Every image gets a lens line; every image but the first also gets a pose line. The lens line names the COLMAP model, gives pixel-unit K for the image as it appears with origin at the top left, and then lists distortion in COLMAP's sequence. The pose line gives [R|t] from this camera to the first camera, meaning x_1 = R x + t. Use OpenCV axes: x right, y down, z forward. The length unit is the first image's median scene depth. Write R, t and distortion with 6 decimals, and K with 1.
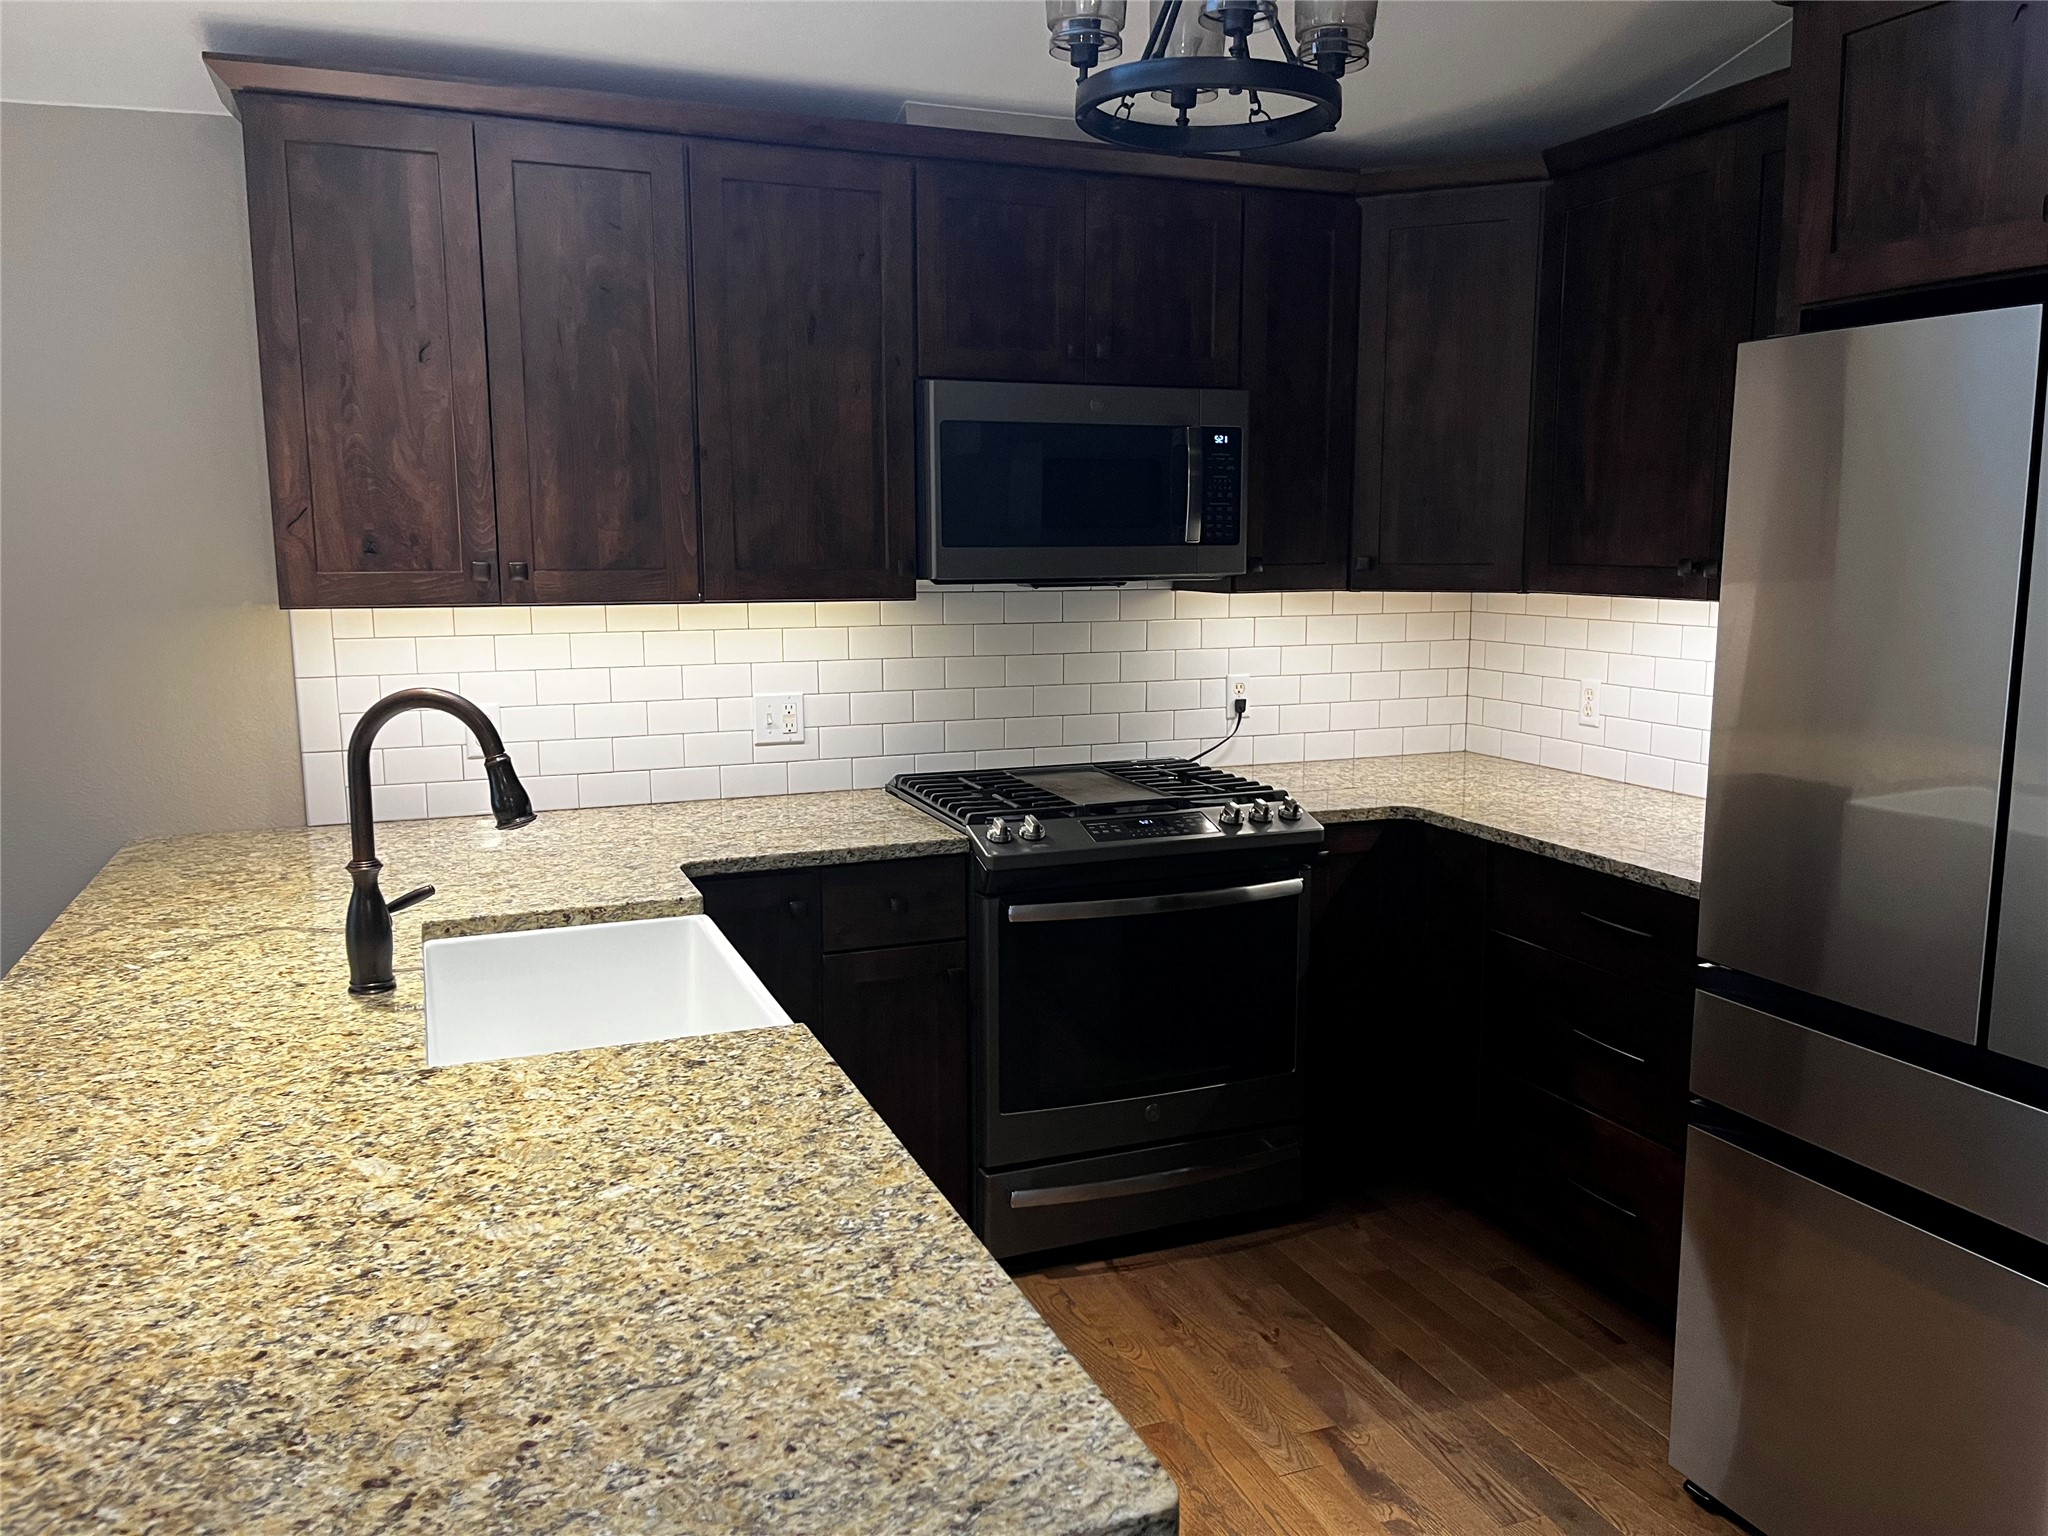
lens RADIAL K [[1546.6, 0, 1028.5], [0, 1546.6, 769.8], [0, 0, 1]] dist [0.053560, -0.061338]
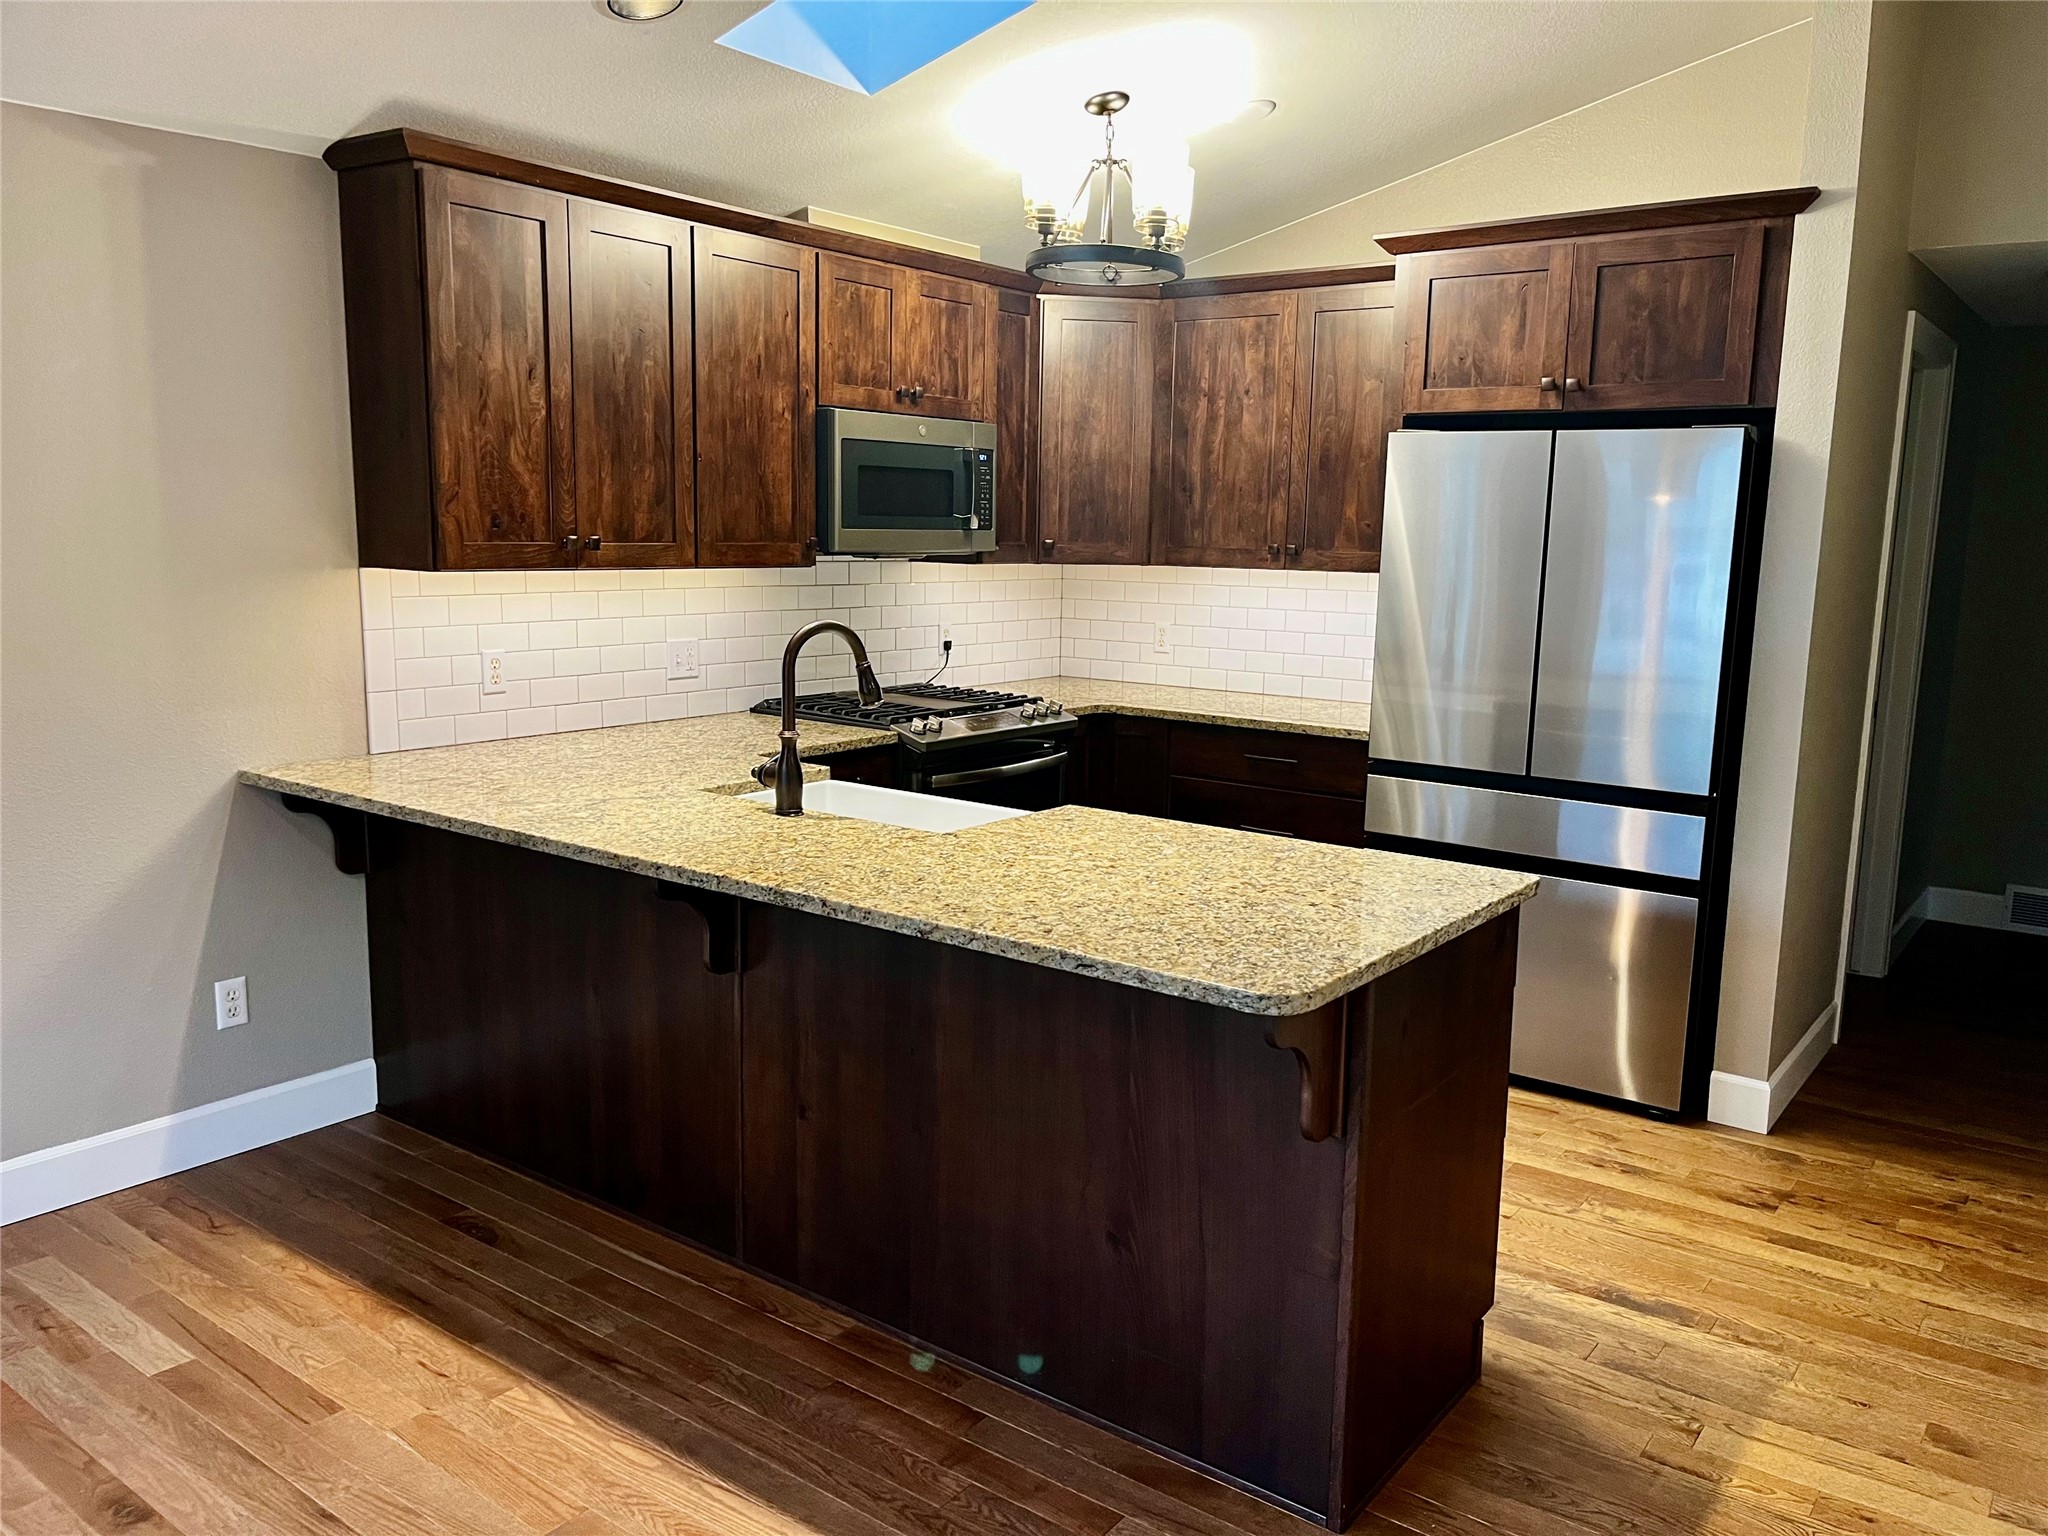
lens RADIAL K [[1546.6, 0, 1026.3], [0, 1546.6, 766.8], [0, 0, 1]] dist [0.053560, -0.061338]
pose [[0.858481, -0.061926, 0.509093, -1.012628], [0.055924, 0.998067, 0.027100, 0.066153], [-0.509788, 0.005206, 0.860285, -0.454373]]
